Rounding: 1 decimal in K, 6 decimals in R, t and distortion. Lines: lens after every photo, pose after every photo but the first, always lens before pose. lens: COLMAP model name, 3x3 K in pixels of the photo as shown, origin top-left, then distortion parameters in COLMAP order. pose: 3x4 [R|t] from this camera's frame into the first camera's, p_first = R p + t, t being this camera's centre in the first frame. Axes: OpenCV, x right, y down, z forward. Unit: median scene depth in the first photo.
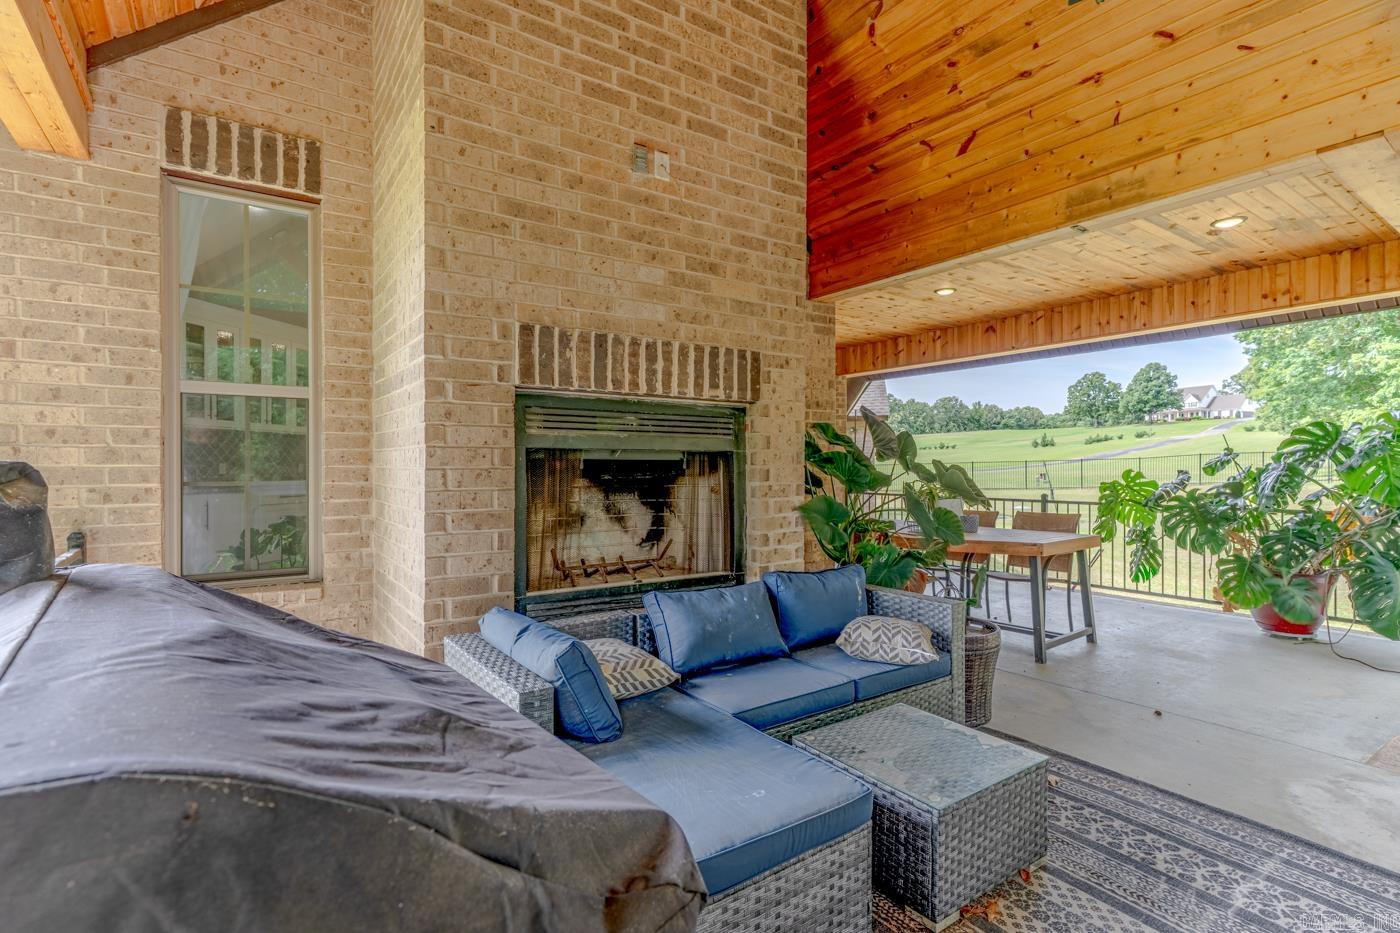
lens RADIAL K [[673.5, 0, 699.5], [0, 673.5, 463.4], [0, 0, 1]] dist [-0.000828, -0.000158]
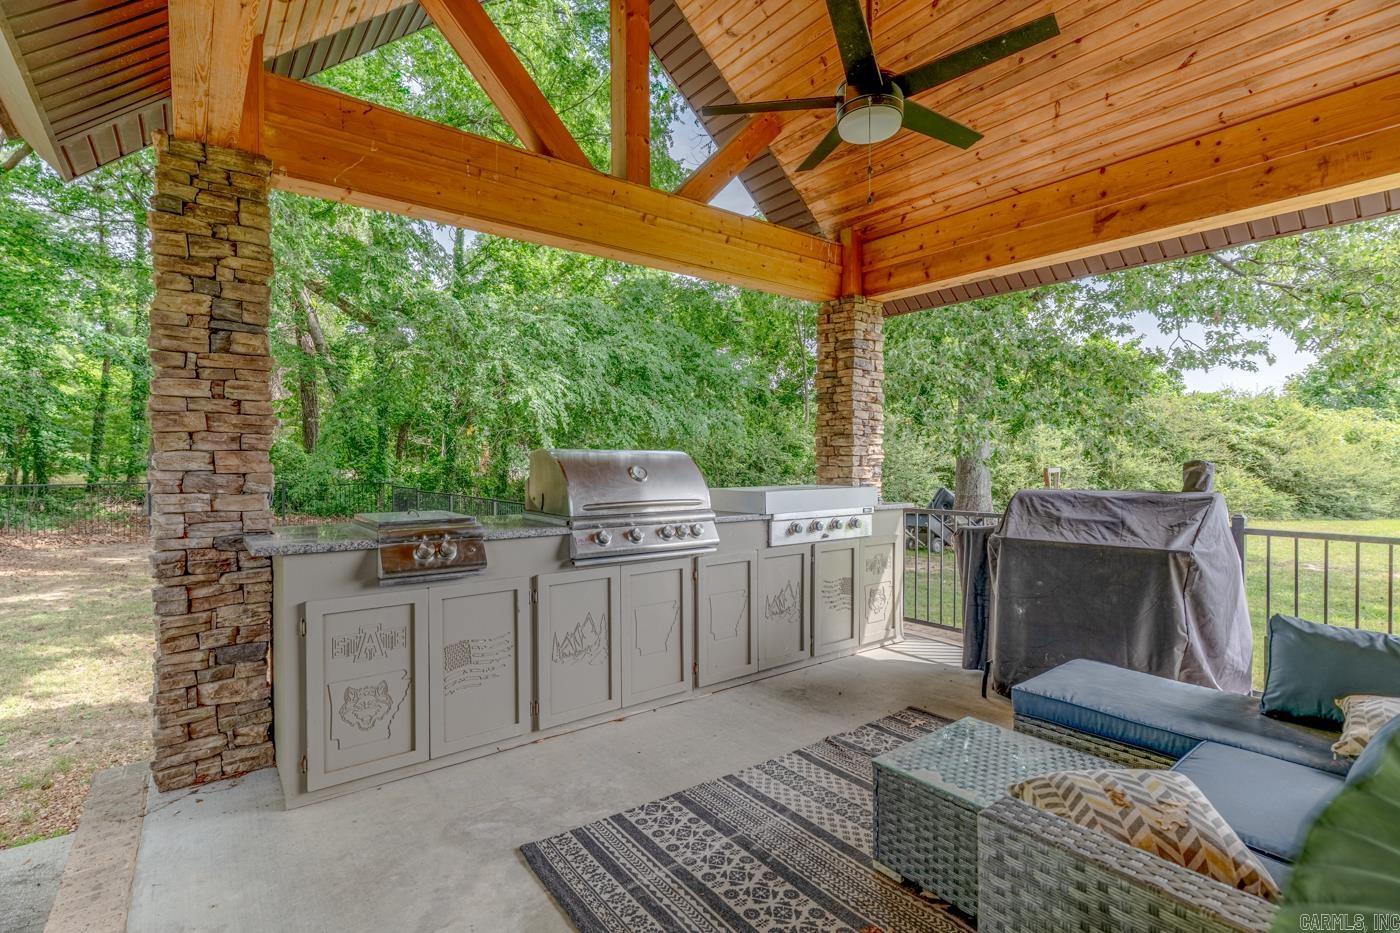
lens RADIAL K [[673.5, 0, 699.5], [0, 673.5, 464.3], [0, 0, 1]] dist [-0.000828, -0.000158]
pose [[-0.998780, 0.003156, -0.049286, 0.828091], [0.002390, 0.999876, 0.015579, -0.020983], [0.049329, 0.015442, -0.998663, 1.990499]]
